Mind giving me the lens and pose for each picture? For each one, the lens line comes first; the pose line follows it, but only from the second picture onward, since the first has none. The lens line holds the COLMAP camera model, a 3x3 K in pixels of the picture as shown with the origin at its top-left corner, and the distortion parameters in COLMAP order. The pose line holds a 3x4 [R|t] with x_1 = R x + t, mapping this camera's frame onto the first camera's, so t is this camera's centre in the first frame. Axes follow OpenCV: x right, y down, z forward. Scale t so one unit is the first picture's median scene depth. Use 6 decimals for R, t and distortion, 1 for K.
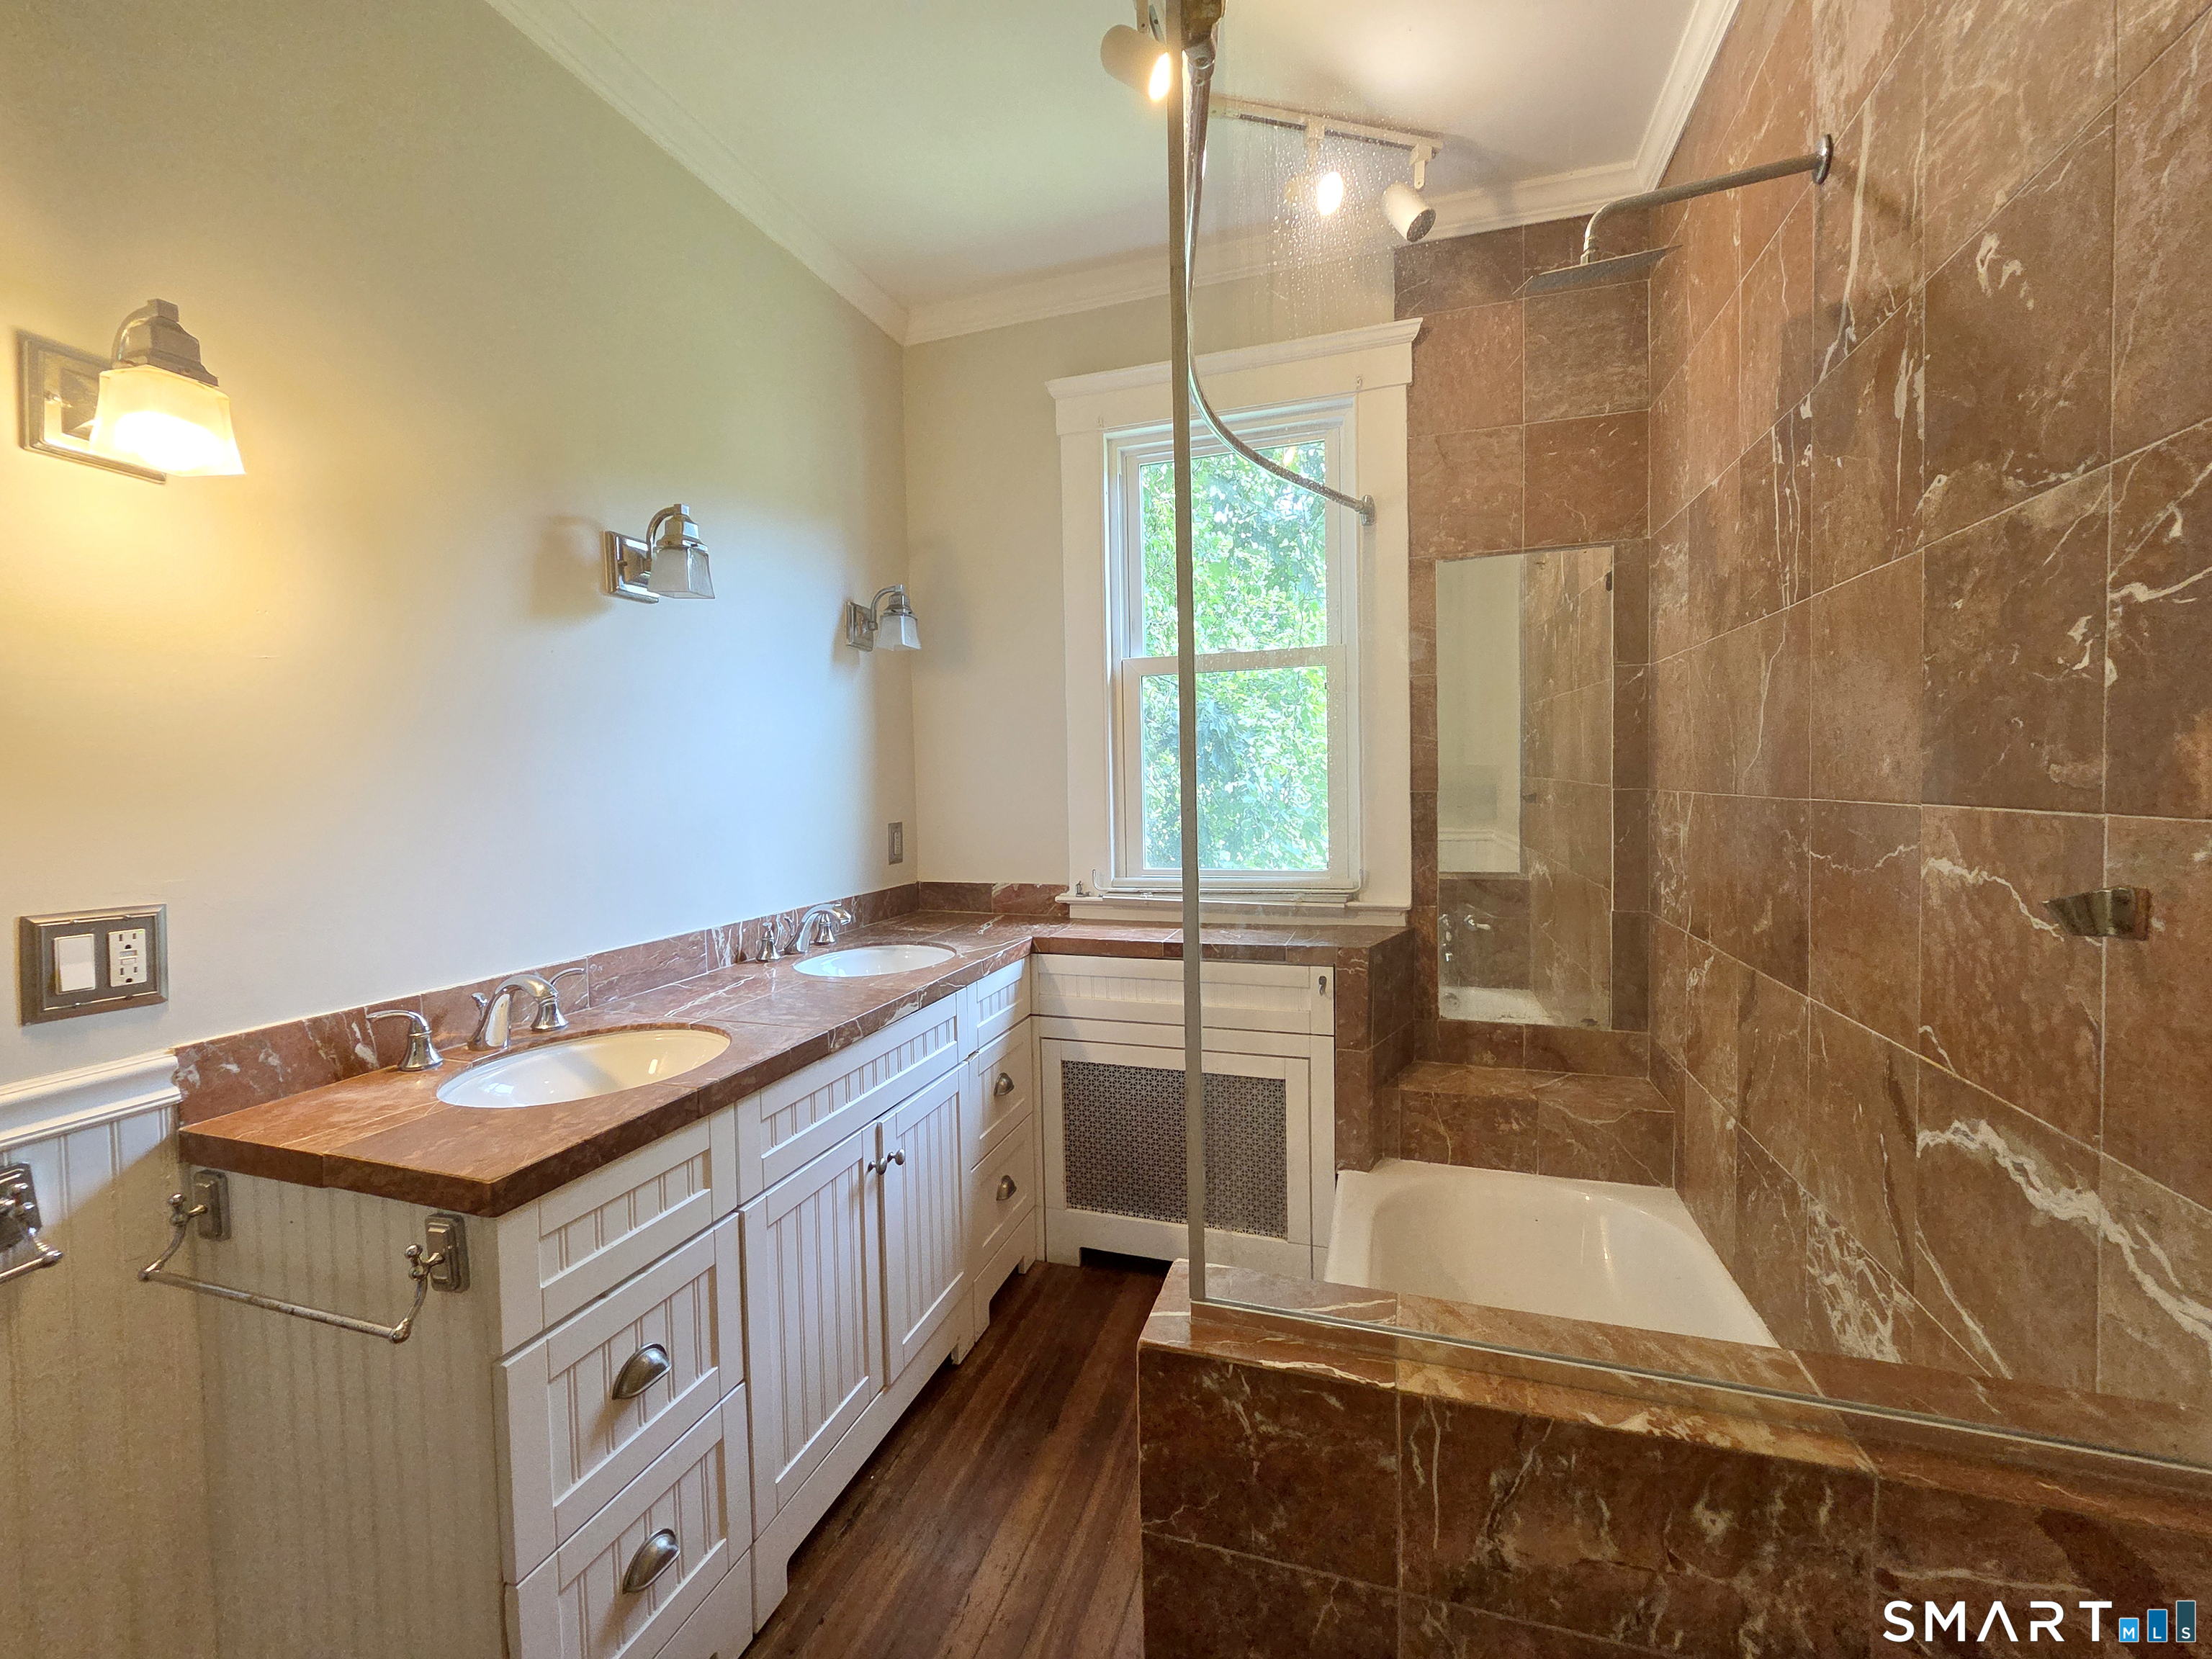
lens RADIAL K [[918.1, 0, 1093.9], [0, 918.1, 782.8], [0, 0, 1]] dist [-0.001182, -0.000540]
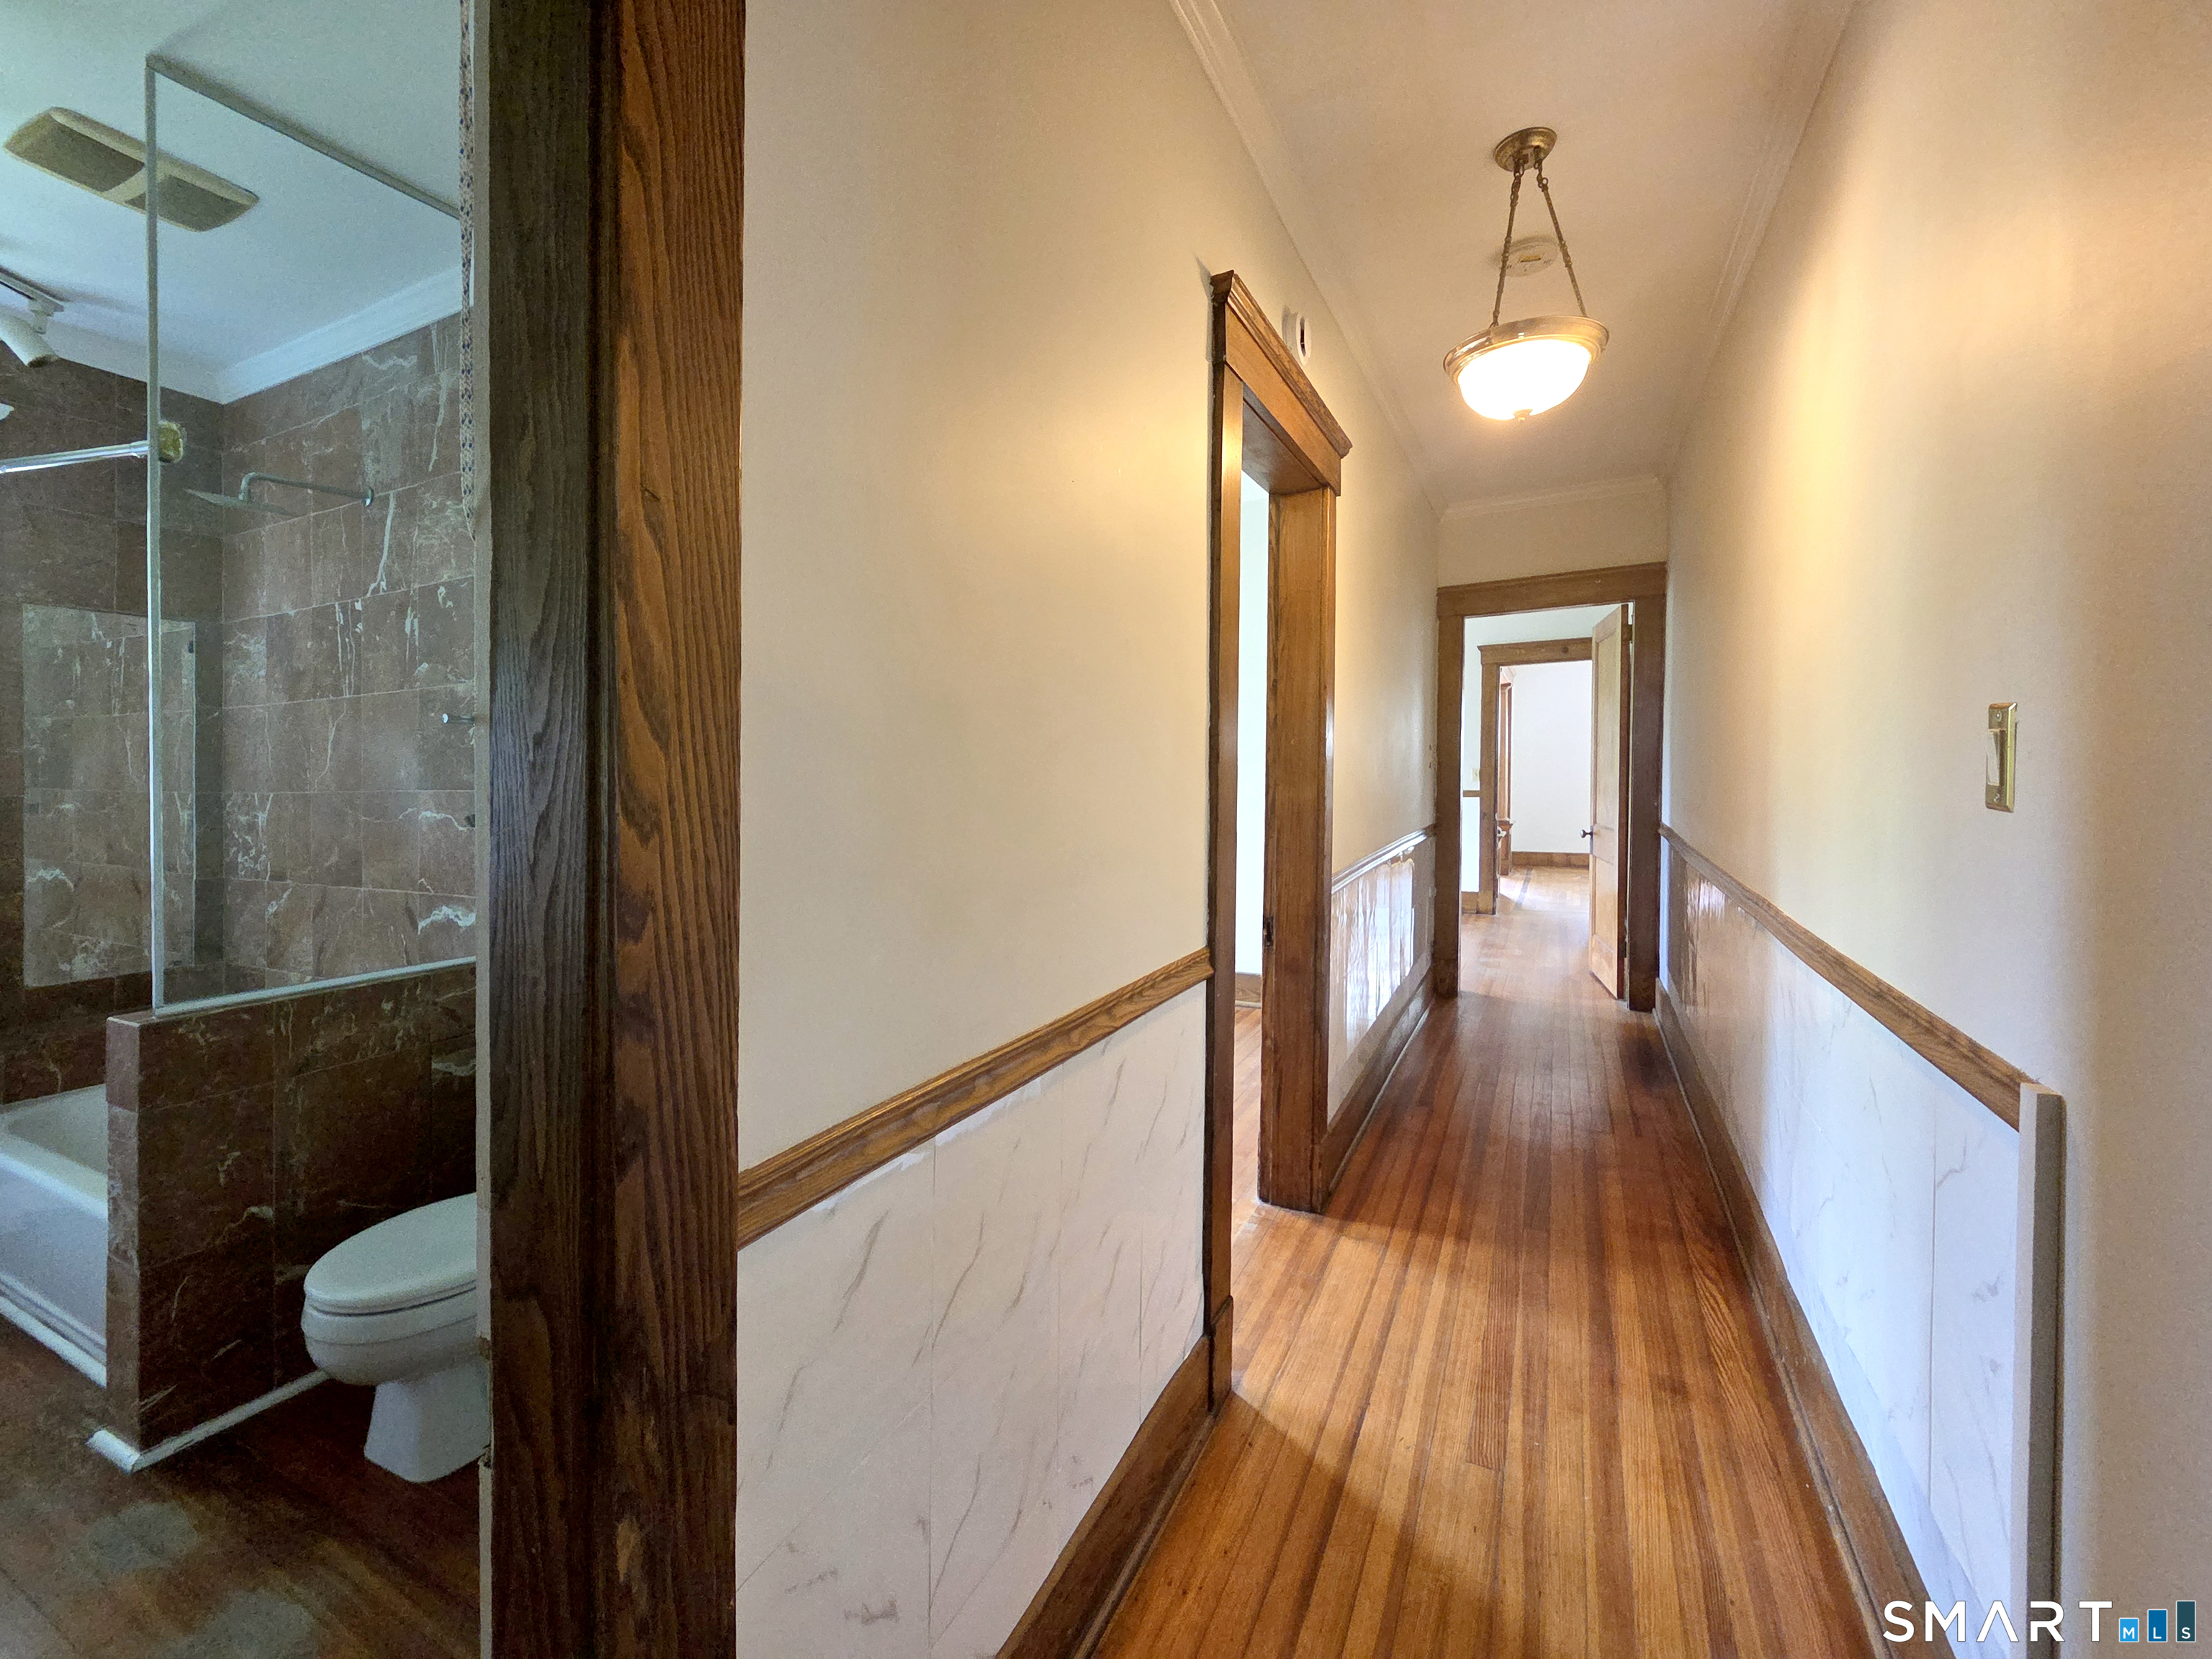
lens RADIAL K [[918.1, 0, 1093.9], [0, 918.1, 782.8], [0, 0, 1]] dist [-0.001182, -0.000540]
pose [[0.136230, 0.000406, 0.990677, -1.032713], [0.019526, 0.999805, -0.003095, 0.035410], [-0.990485, 0.019765, 0.136196, -0.908186]]
